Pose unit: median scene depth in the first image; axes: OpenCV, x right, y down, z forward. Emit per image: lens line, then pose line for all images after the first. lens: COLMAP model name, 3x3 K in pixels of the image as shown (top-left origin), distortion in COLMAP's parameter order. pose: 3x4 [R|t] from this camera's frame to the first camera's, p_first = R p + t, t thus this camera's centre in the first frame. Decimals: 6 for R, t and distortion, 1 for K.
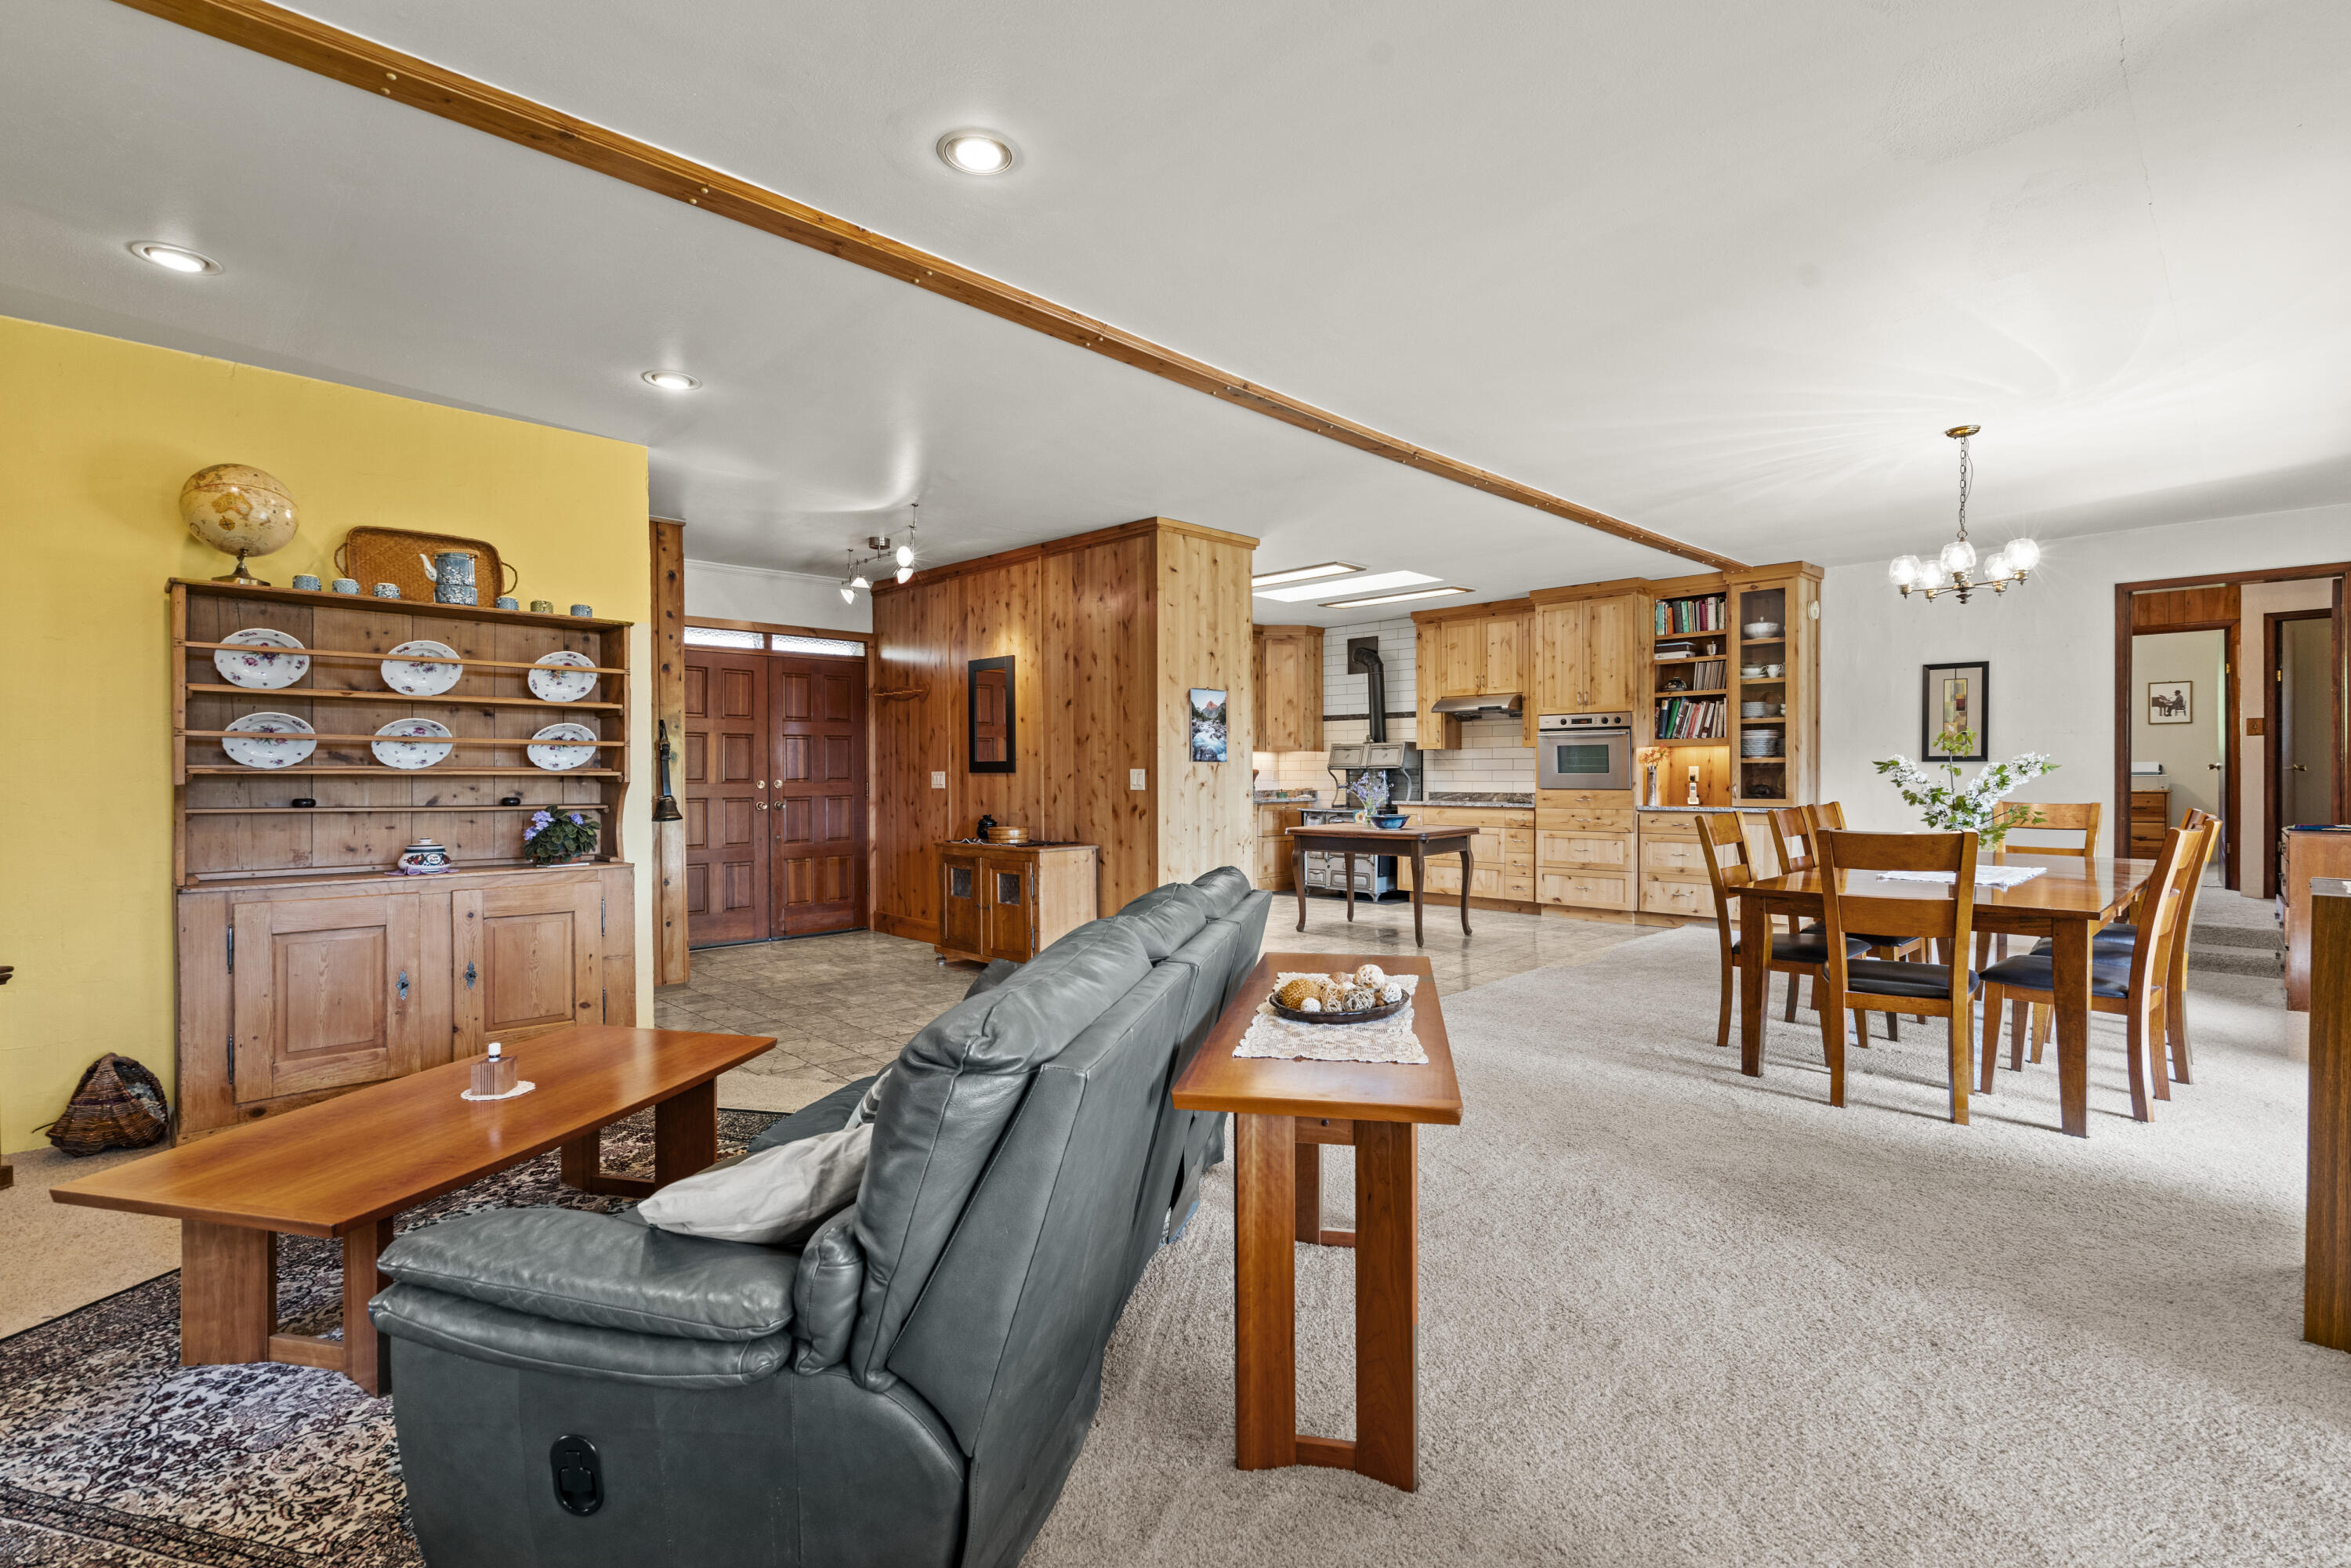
lens RADIAL K [[1059.0, 0, 1192.6], [0, 1059.0, 778.5], [0, 0, 1]] dist [0.000808, 0.003433]
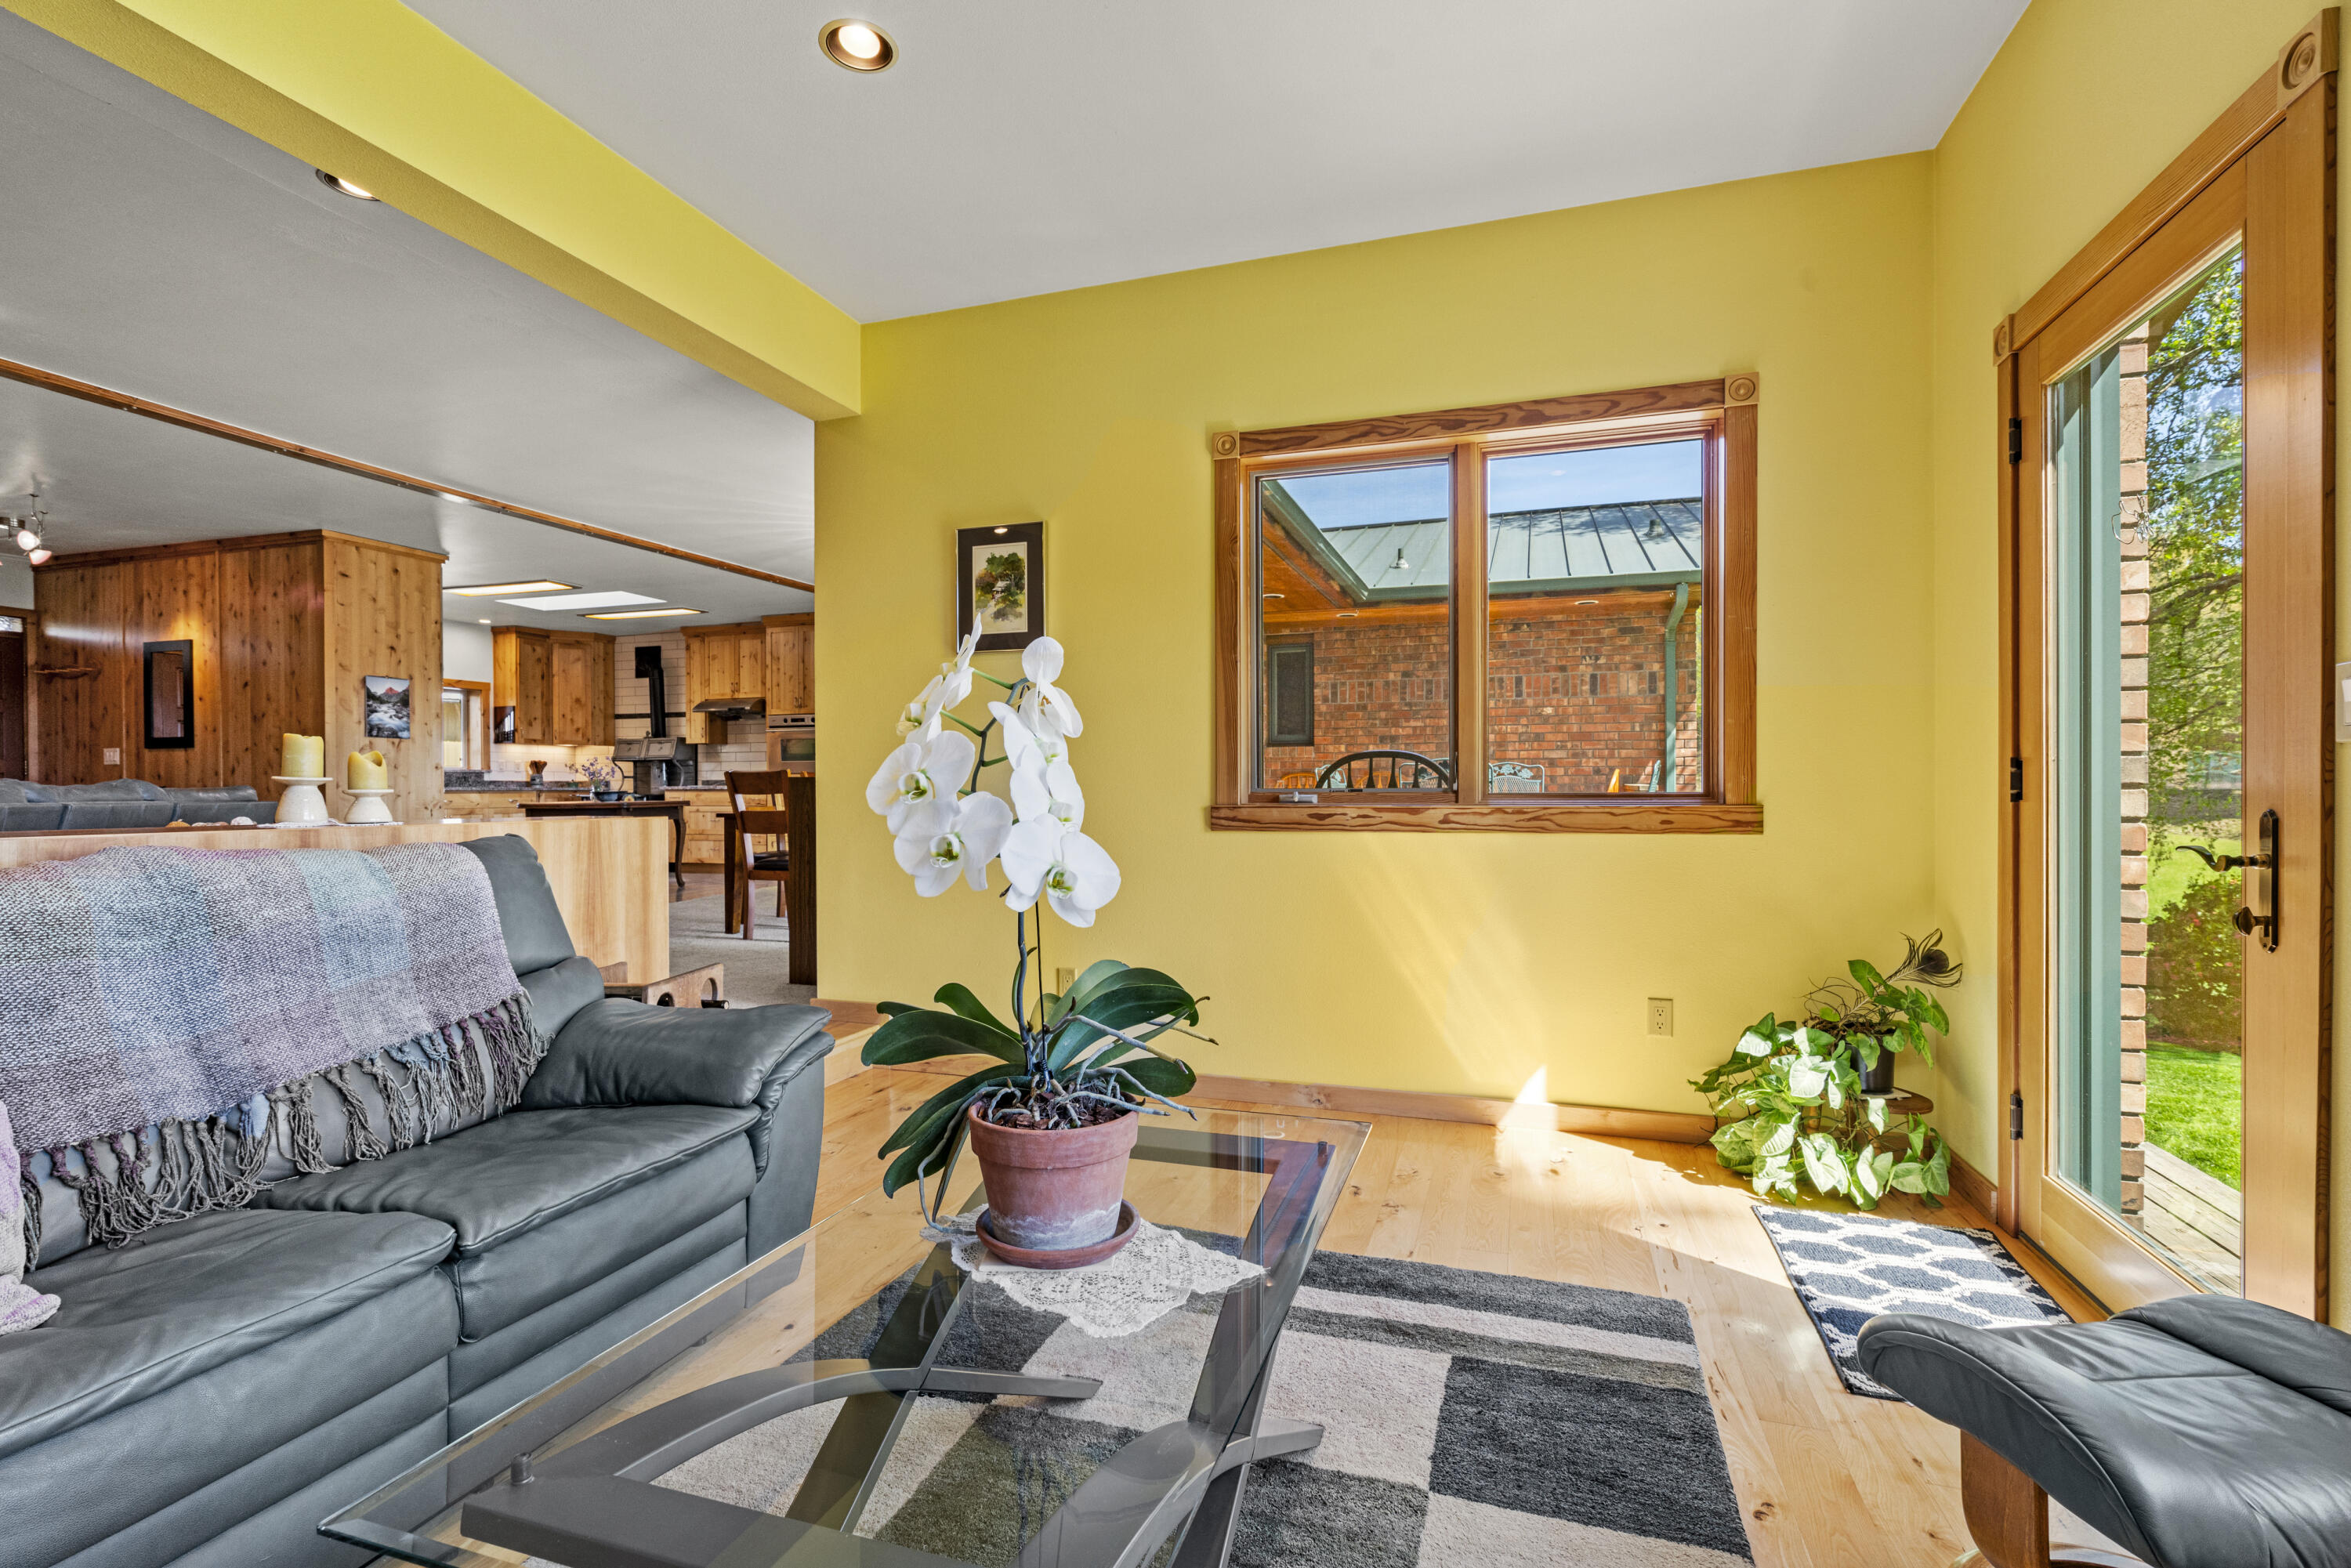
lens RADIAL K [[1059.0, 0, 1167.4], [0, 1059.0, 794.8], [0, 0, 1]] dist [0.000808, 0.003433]
pose [[0.900372, -0.001490, 0.435119, 0.233706], [0.003232, 0.999989, -0.003264, 0.045250], [-0.435109, 0.004345, 0.900367, -0.377153]]
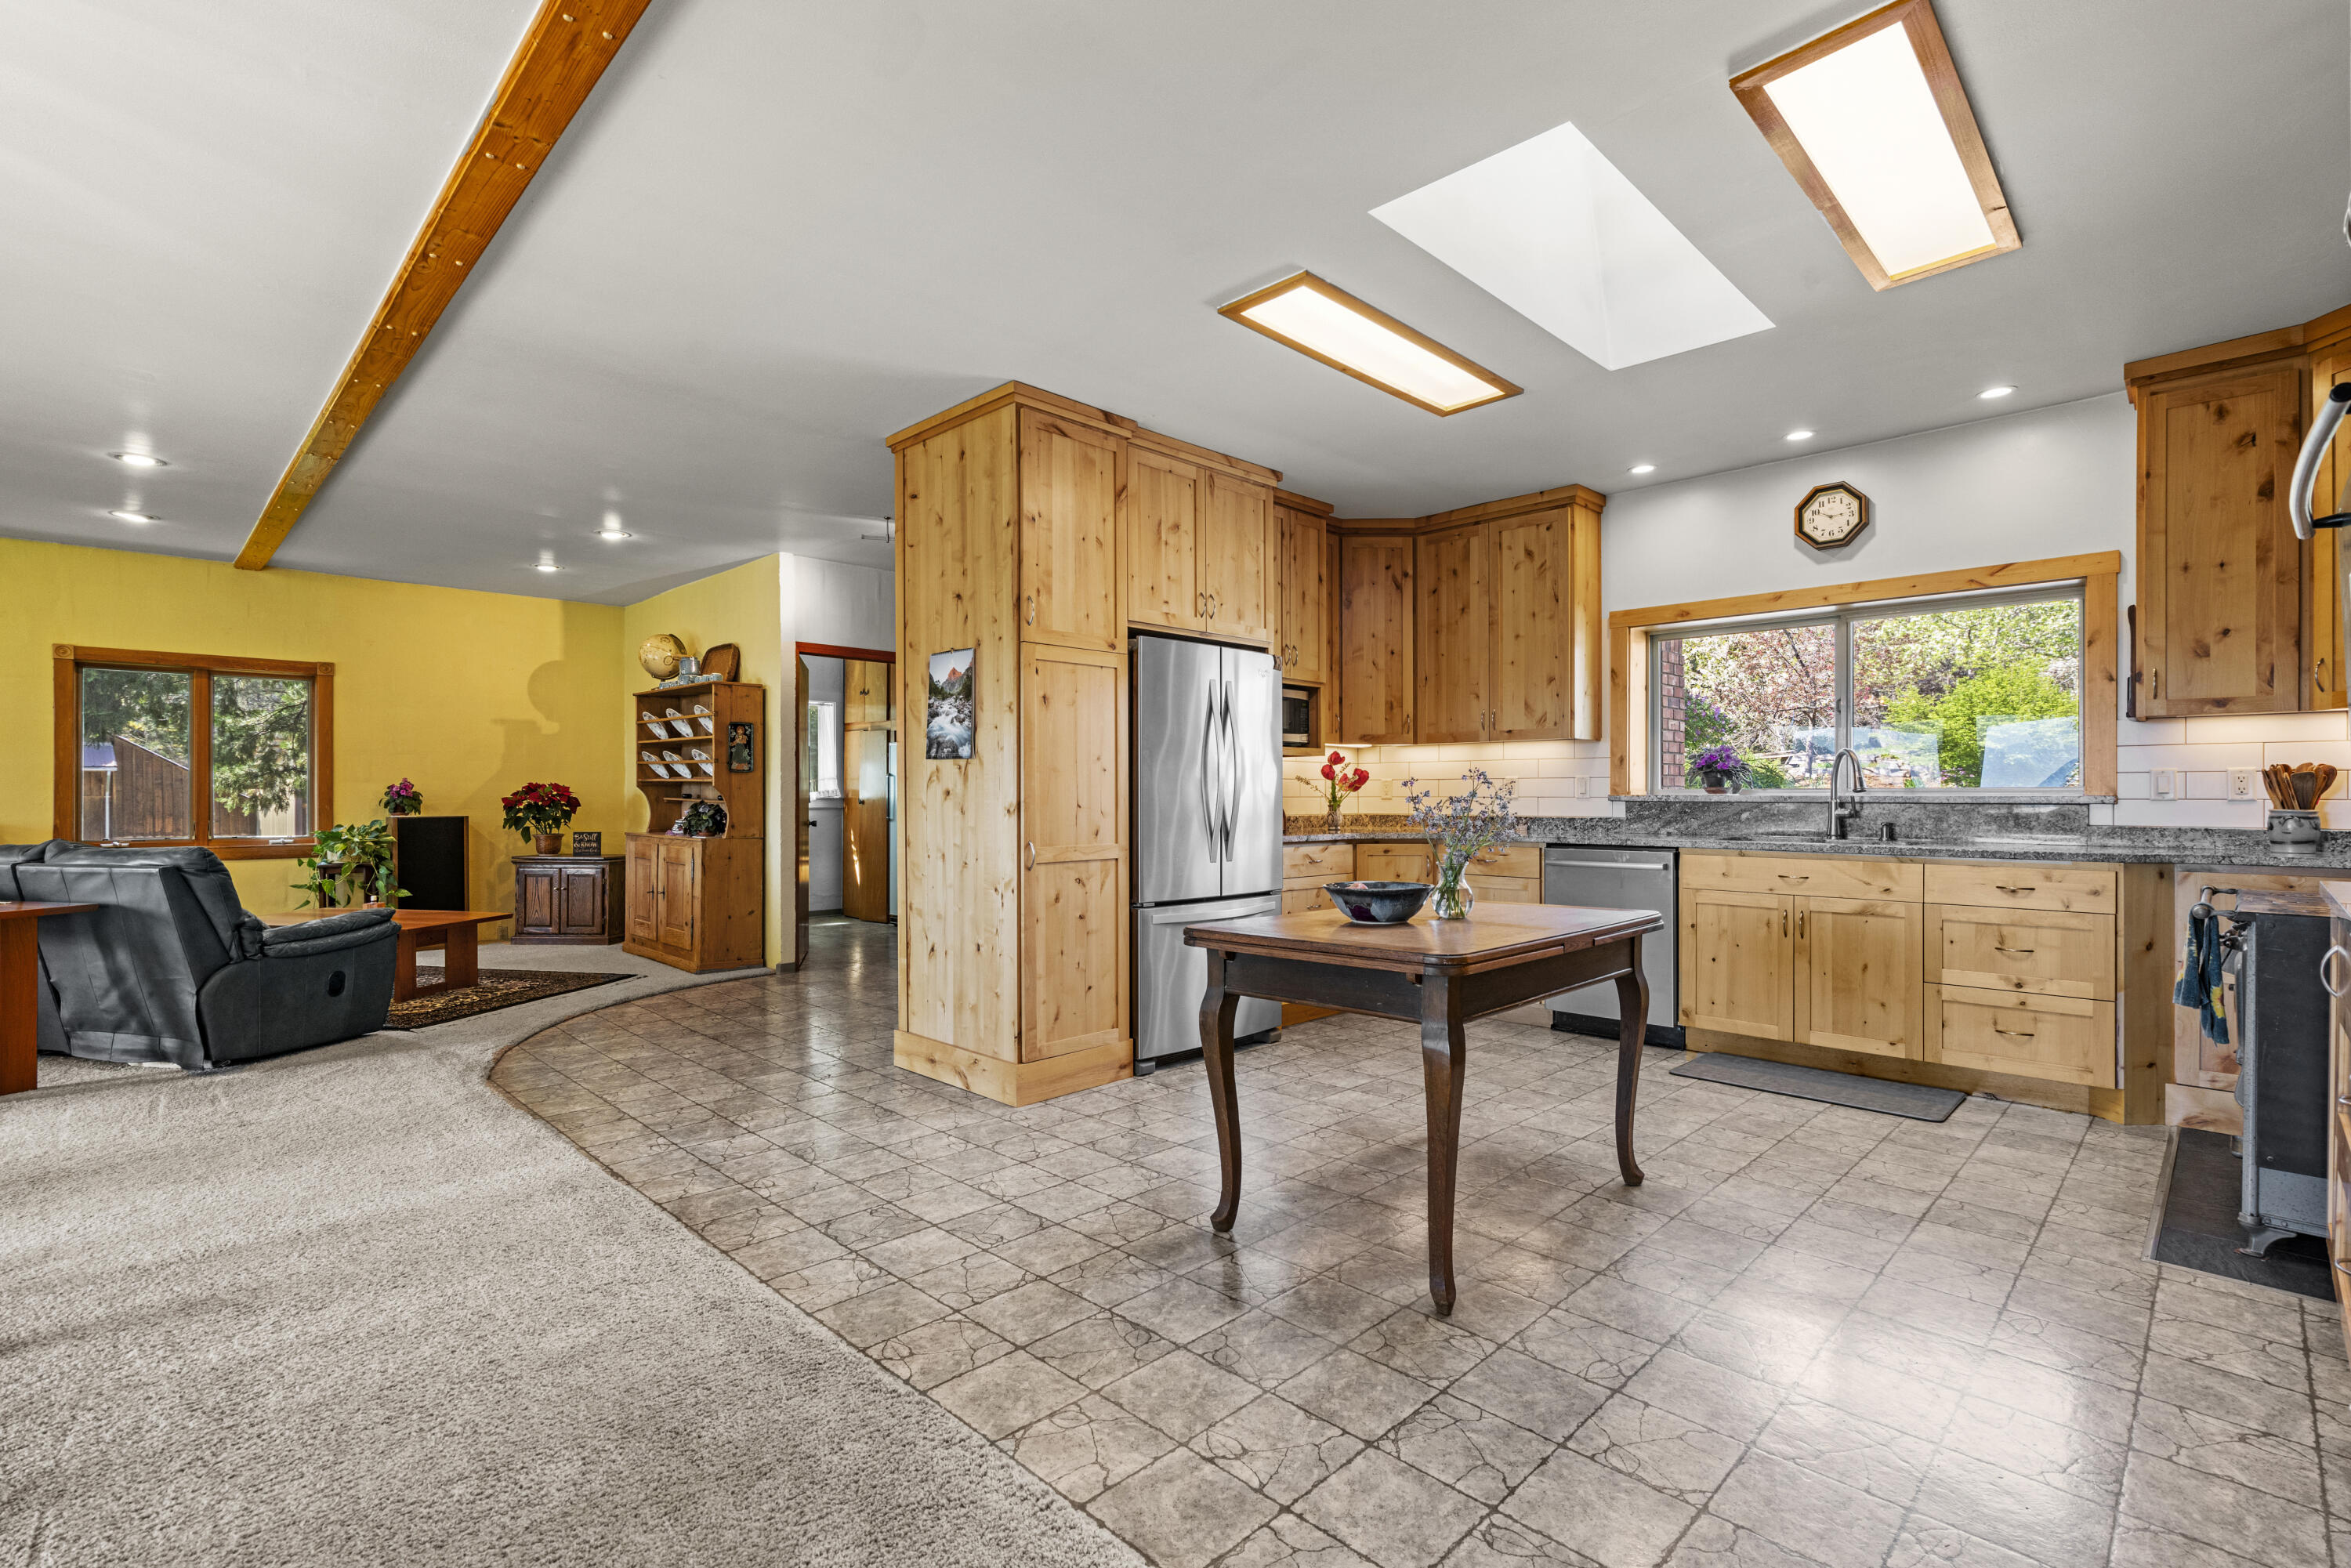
lens RADIAL K [[1059.0, 0, 1146.9], [0, 1059.0, 786.5], [0, 0, 1]] dist [0.000808, 0.003433]
pose [[-0.001780, -0.002686, -0.999995, 0.558558], [-0.008371, 0.999961, -0.002671, 0.001956], [0.999963, 0.008366, -0.001802, 0.917104]]
